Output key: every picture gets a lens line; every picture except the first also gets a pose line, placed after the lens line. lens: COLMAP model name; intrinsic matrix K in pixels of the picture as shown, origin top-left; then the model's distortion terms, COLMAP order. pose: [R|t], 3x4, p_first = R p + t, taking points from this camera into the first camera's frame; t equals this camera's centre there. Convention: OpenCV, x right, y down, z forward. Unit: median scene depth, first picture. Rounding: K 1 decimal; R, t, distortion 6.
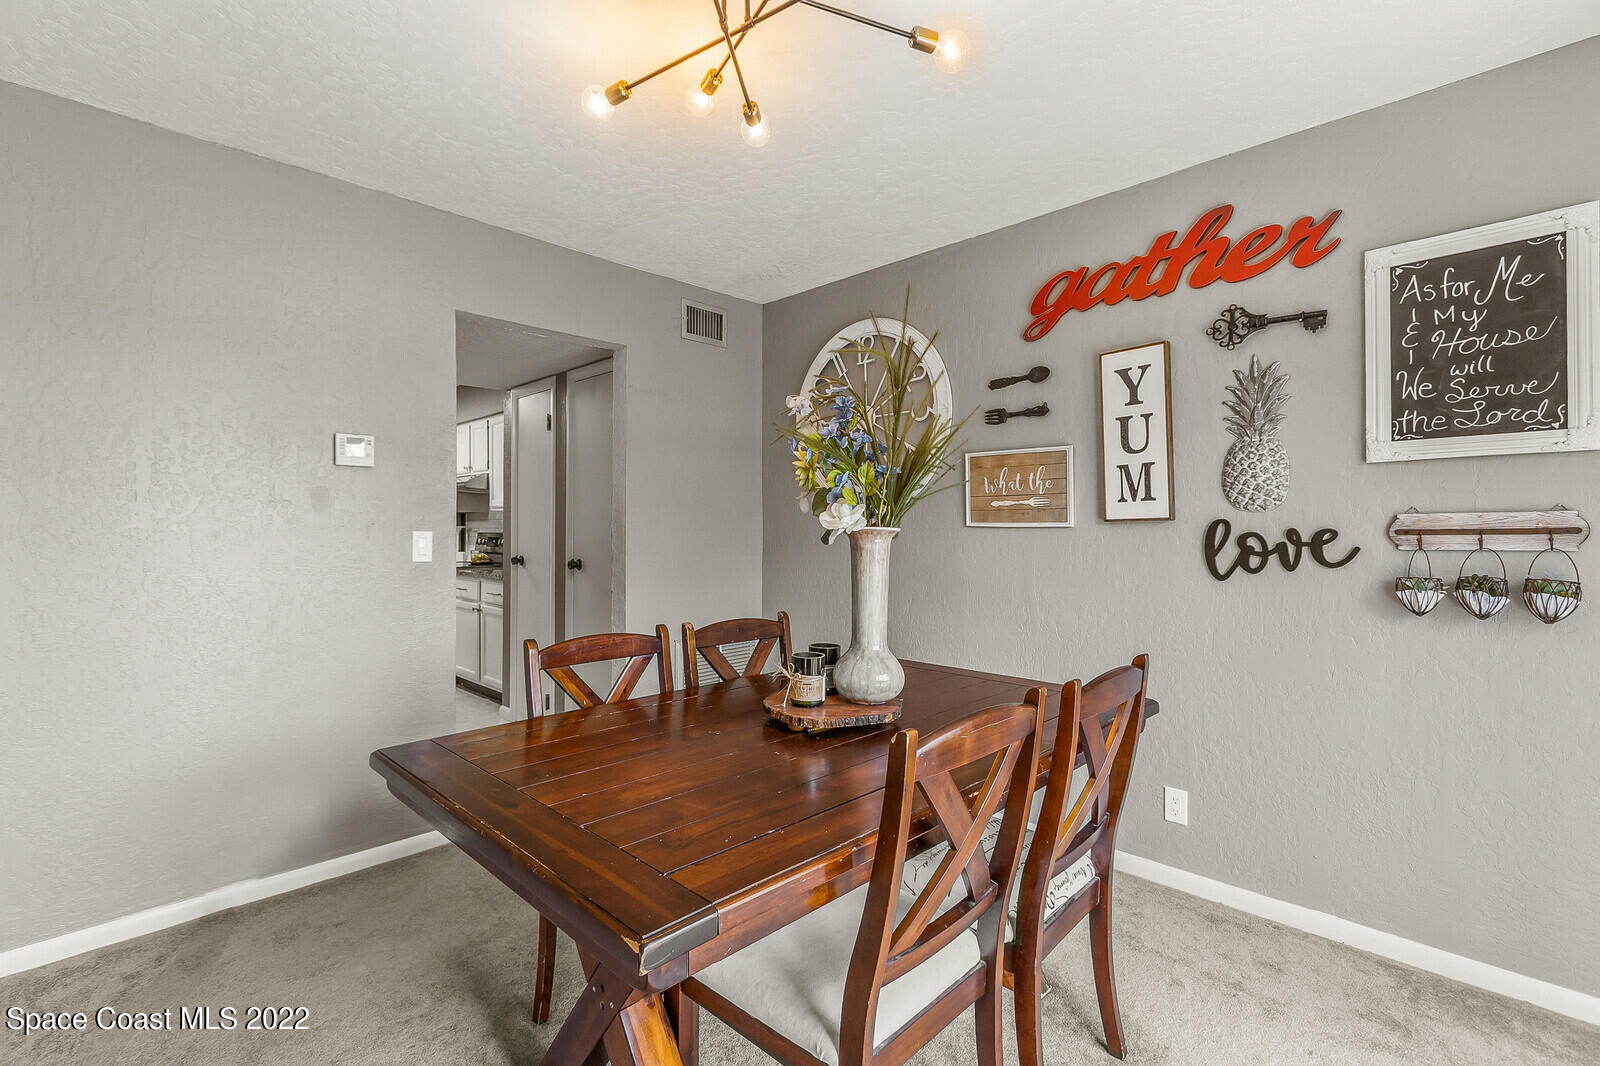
lens RADIAL K [[732.8, 0, 780.2], [0, 732.8, 518.3], [0, 0, 1]] dist [0.004516, -0.000021]
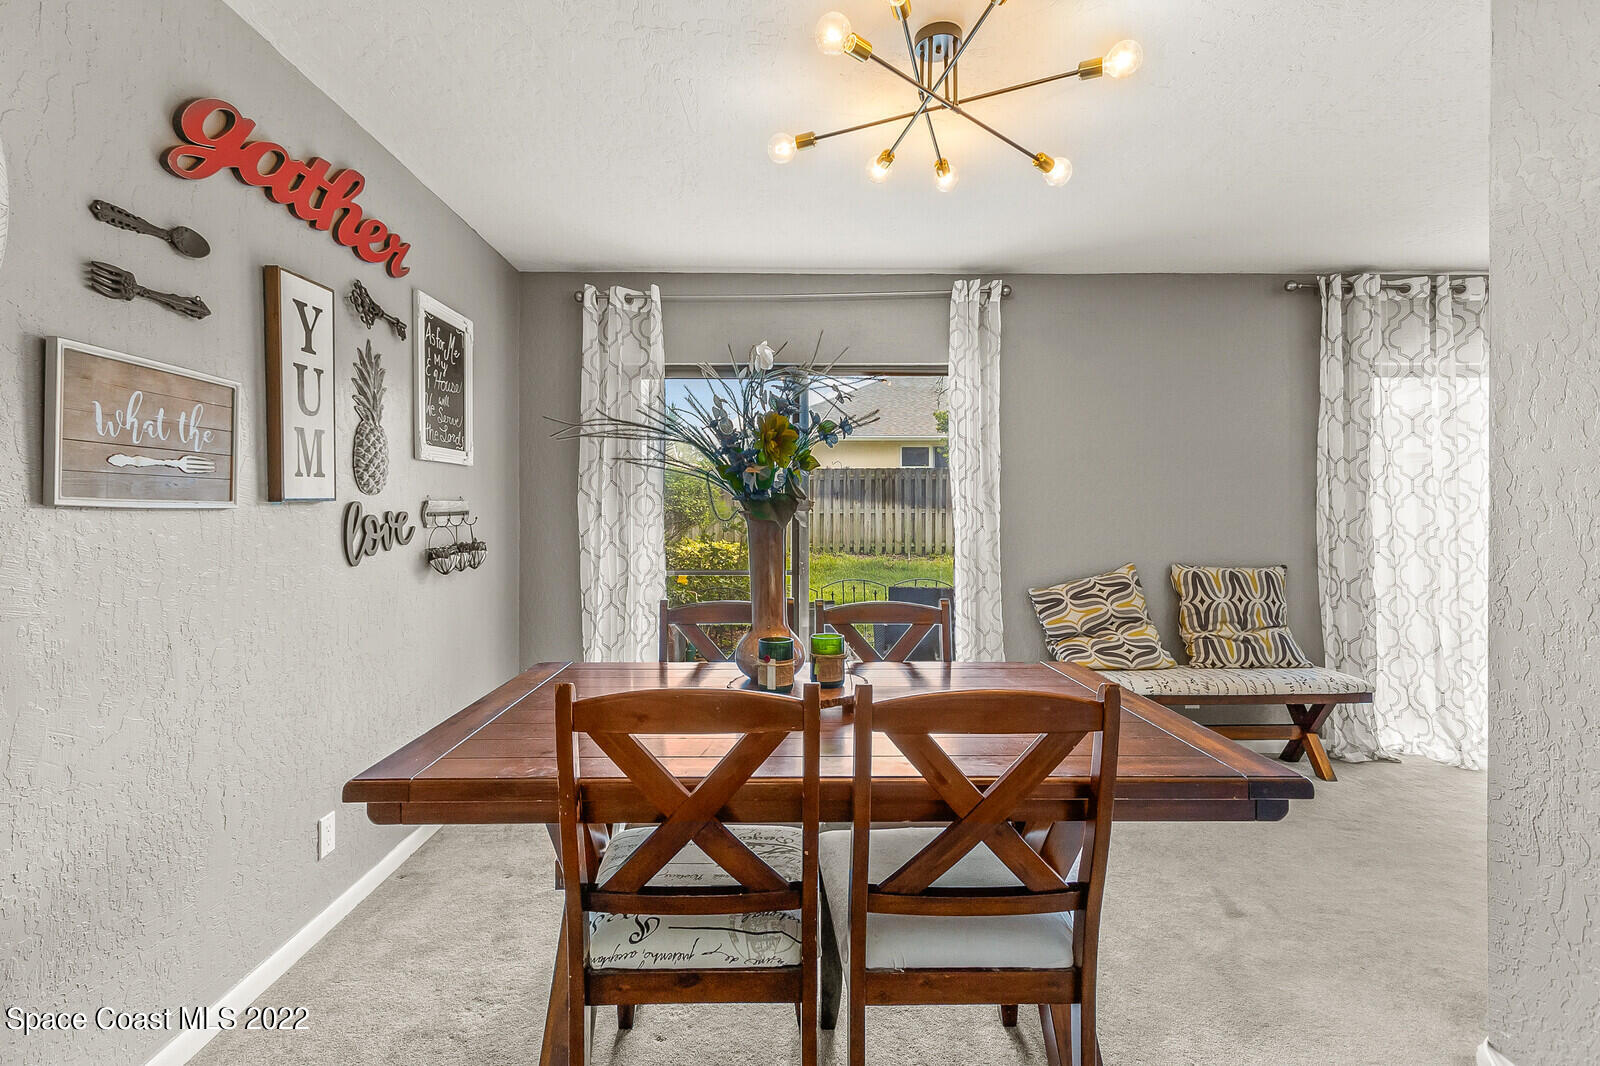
lens RADIAL K [[732.8, 0, 780.2], [0, 732.8, 518.3], [0, 0, 1]] dist [0.004516, -0.000021]
pose [[-0.707585, 0.002839, 0.706623, -0.420015], [0.000193, 0.999993, -0.003825, 0.023938], [-0.706629, -0.002570, -0.707580, 1.188845]]
